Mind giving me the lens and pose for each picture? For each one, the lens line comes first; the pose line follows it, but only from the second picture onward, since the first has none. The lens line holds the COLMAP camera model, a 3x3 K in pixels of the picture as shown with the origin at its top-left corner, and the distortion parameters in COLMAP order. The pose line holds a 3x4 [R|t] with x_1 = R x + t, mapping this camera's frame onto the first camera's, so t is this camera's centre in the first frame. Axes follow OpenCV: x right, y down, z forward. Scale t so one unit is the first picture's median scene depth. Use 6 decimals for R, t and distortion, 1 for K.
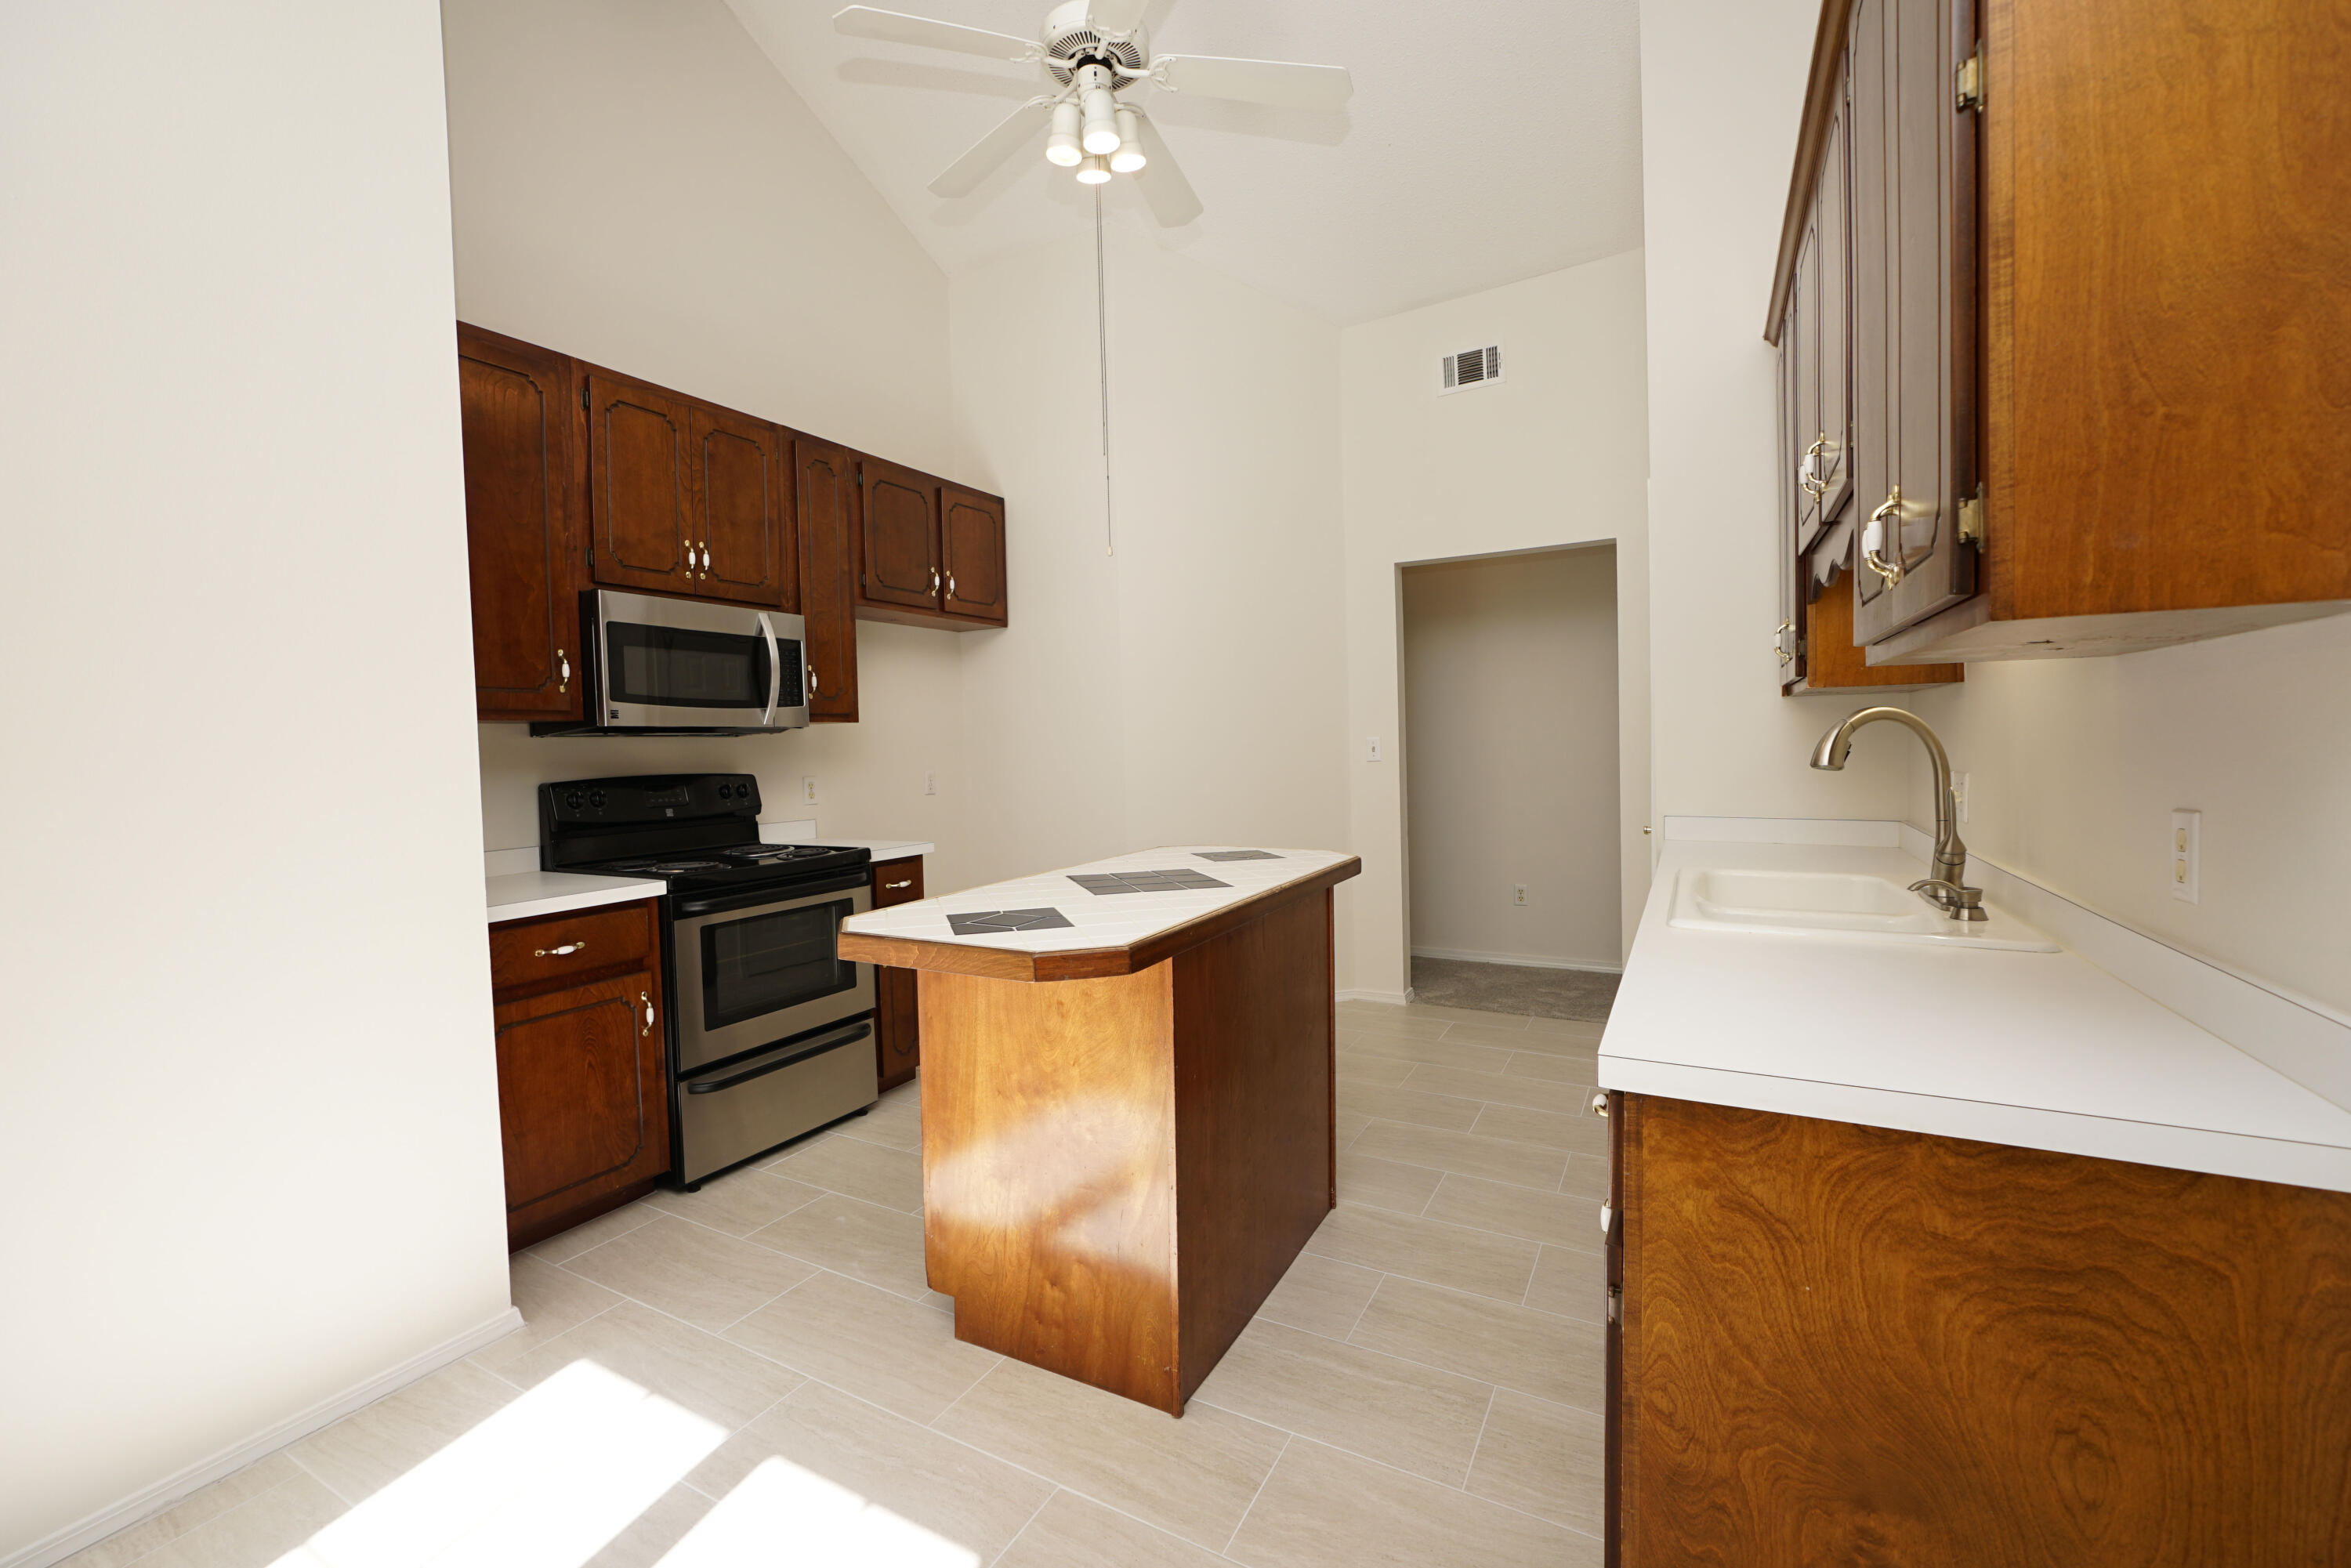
lens RADIAL K [[978.9, 0, 1150.7], [0, 978.9, 775.6], [0, 0, 1]] dist [-0.016268, 0.004720]
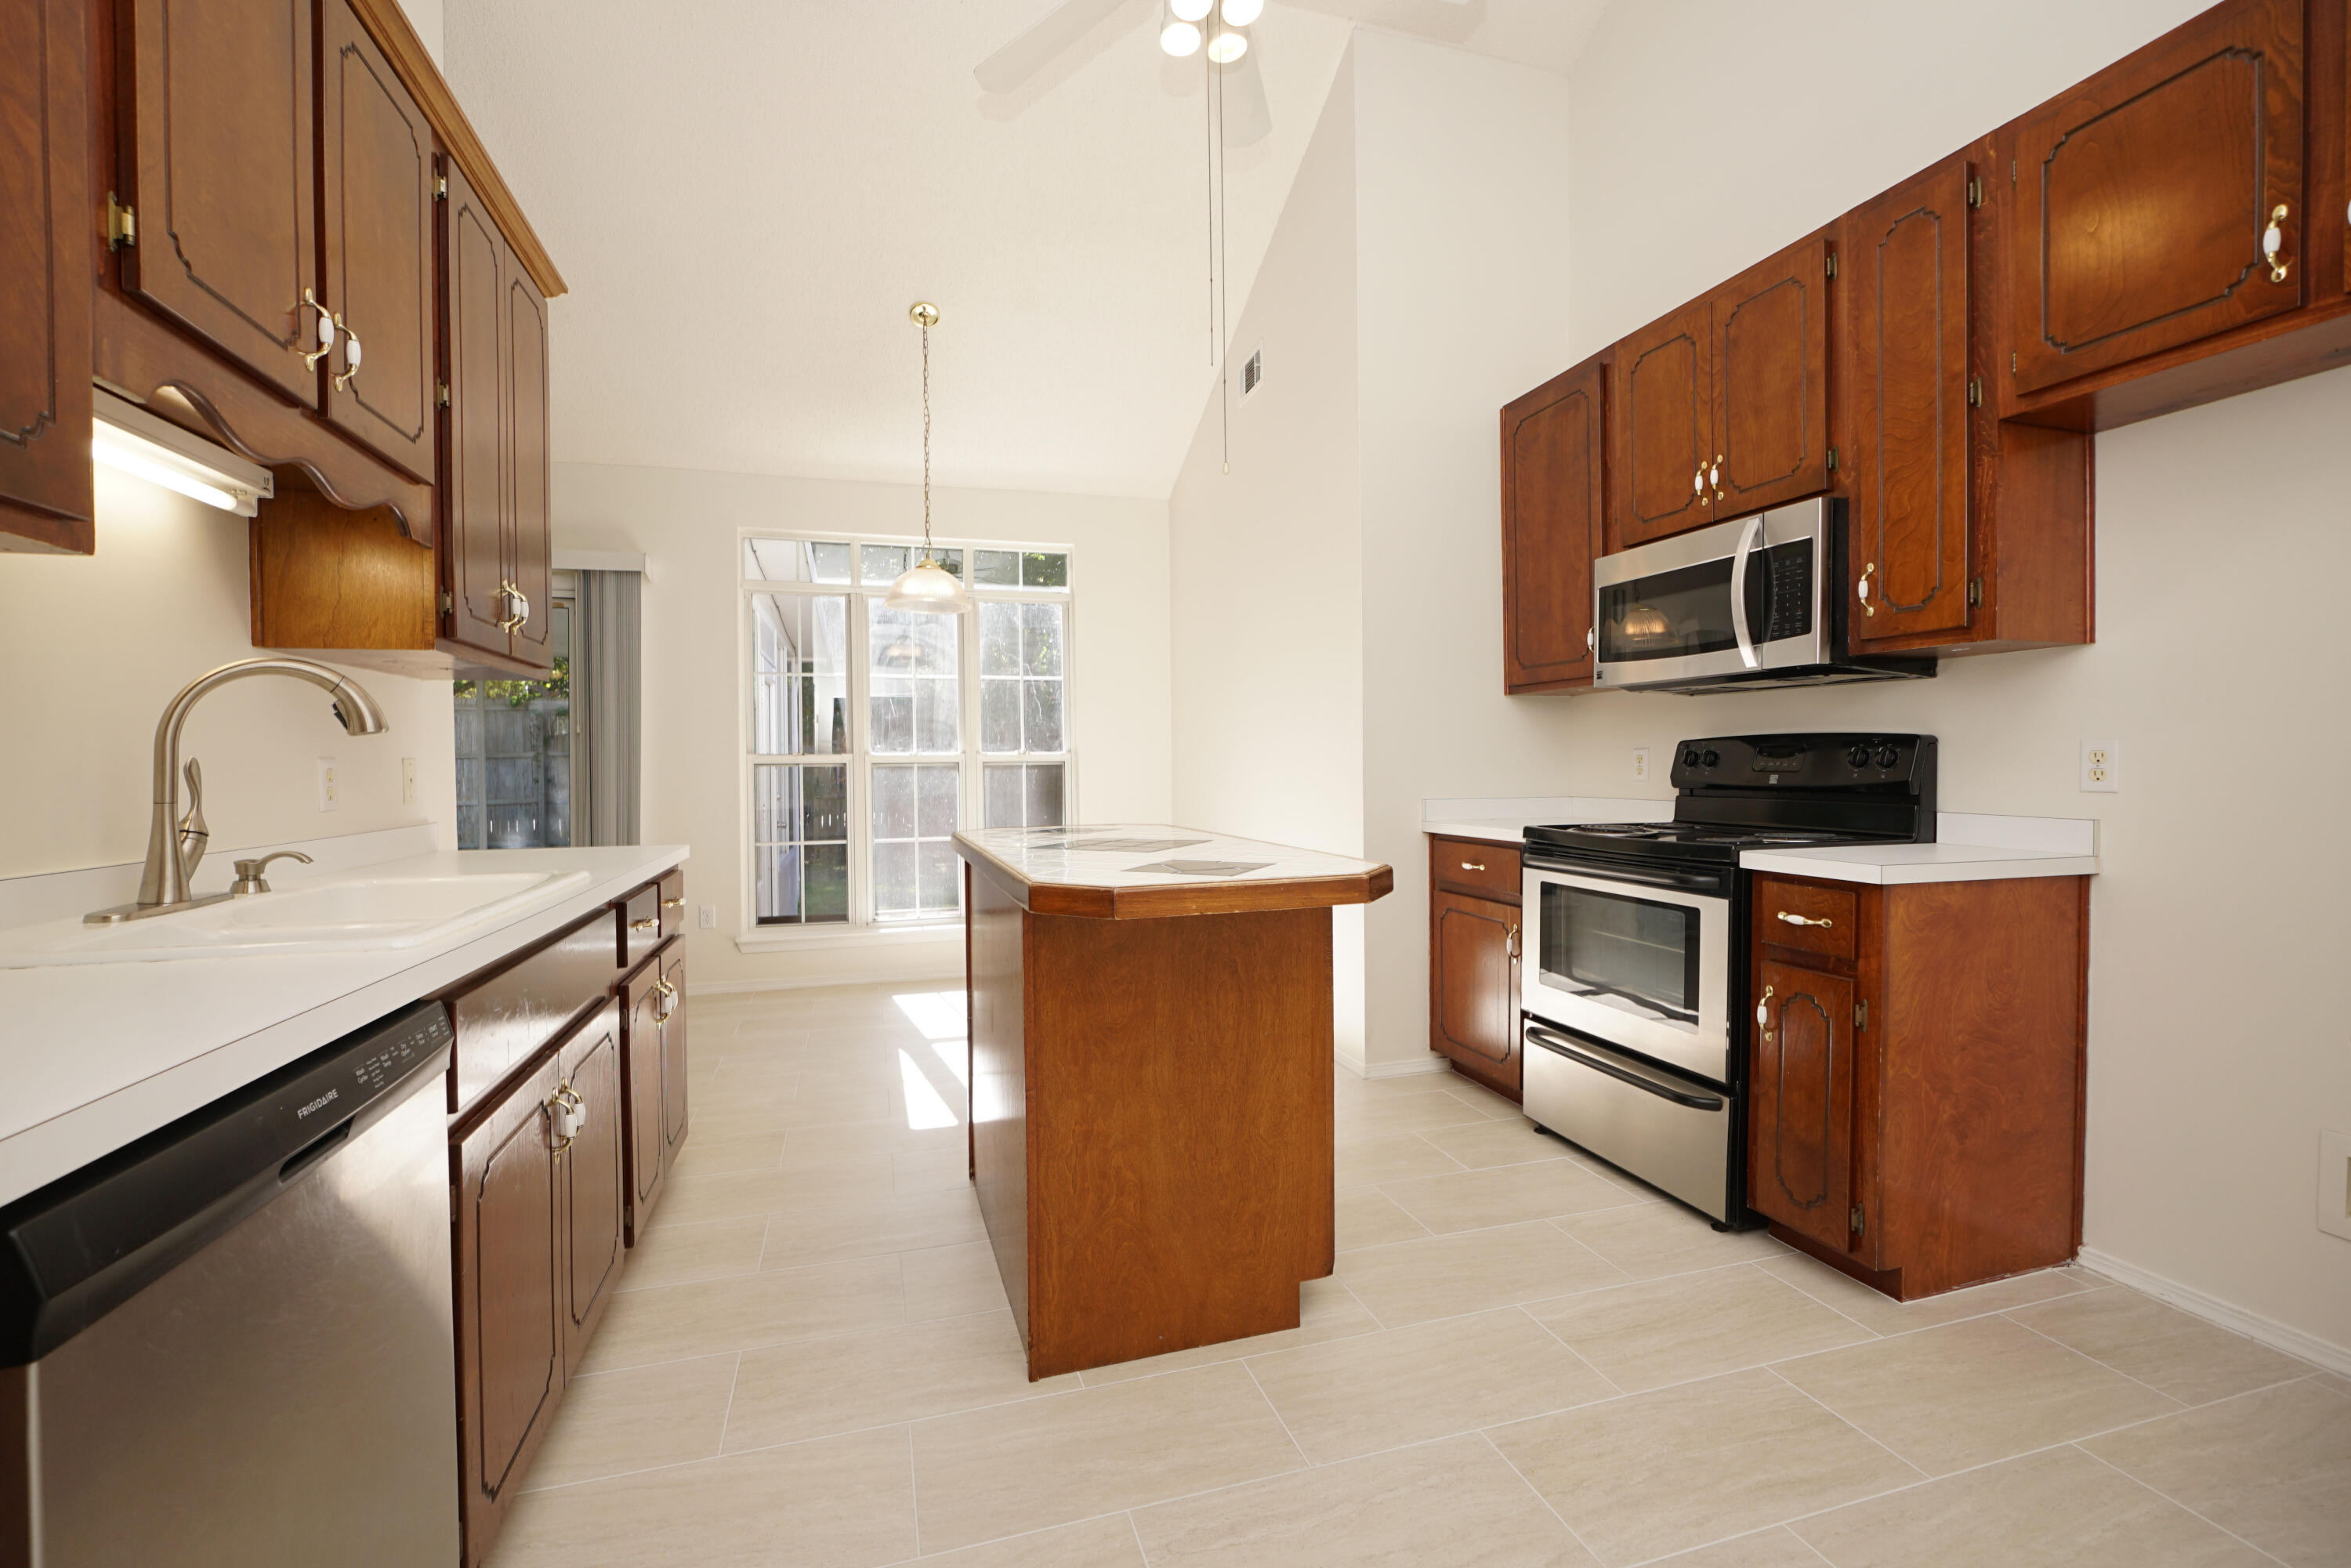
lens RADIAL K [[978.9, 0, 1154.4], [0, 978.9, 779.1], [0, 0, 1]] dist [-0.016268, 0.004720]
pose [[-0.686561, 0.037796, -0.726089, 0.561892], [-0.002667, 0.998510, 0.054498, -0.007096], [0.727067, 0.039352, -0.685438, 1.410886]]
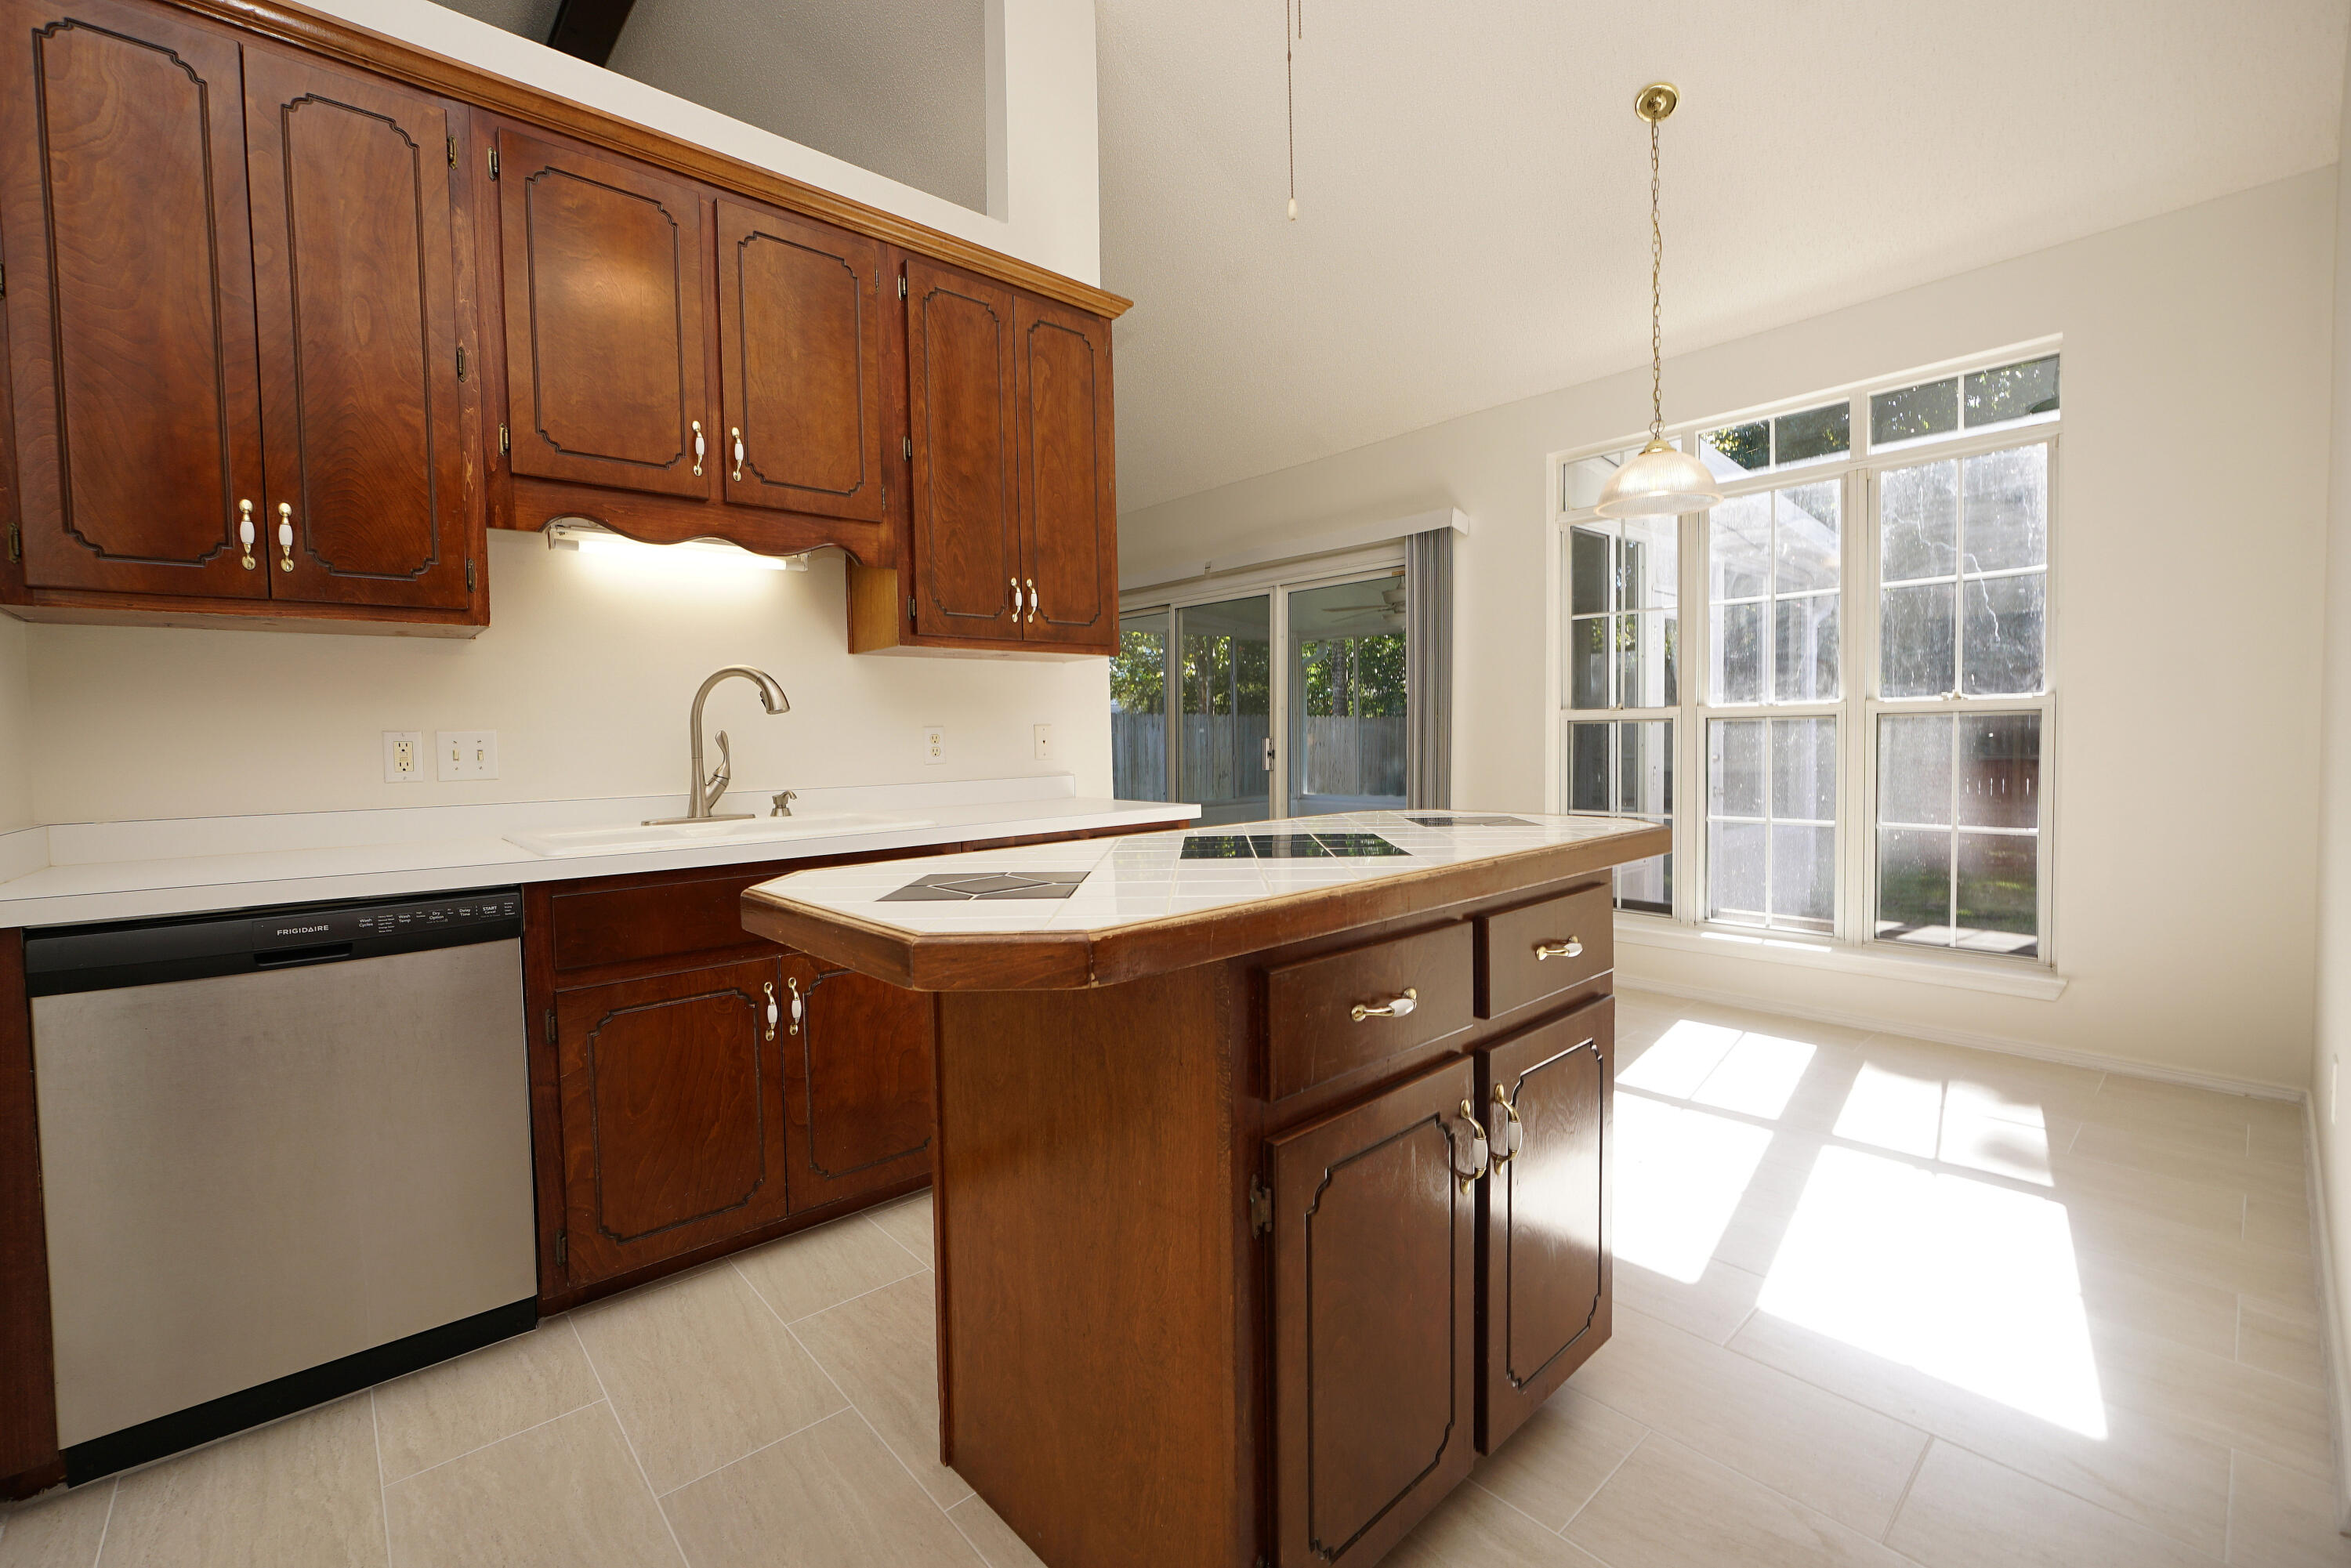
lens RADIAL K [[978.9, 0, 1155.2], [0, 978.9, 784.8], [0, 0, 1]] dist [-0.016268, 0.004720]
pose [[-0.946578, 0.023034, 0.321650, -0.116892], [0.050428, 0.995748, 0.077096, 0.012635], [-0.318506, 0.089197, -0.943715, 1.367811]]
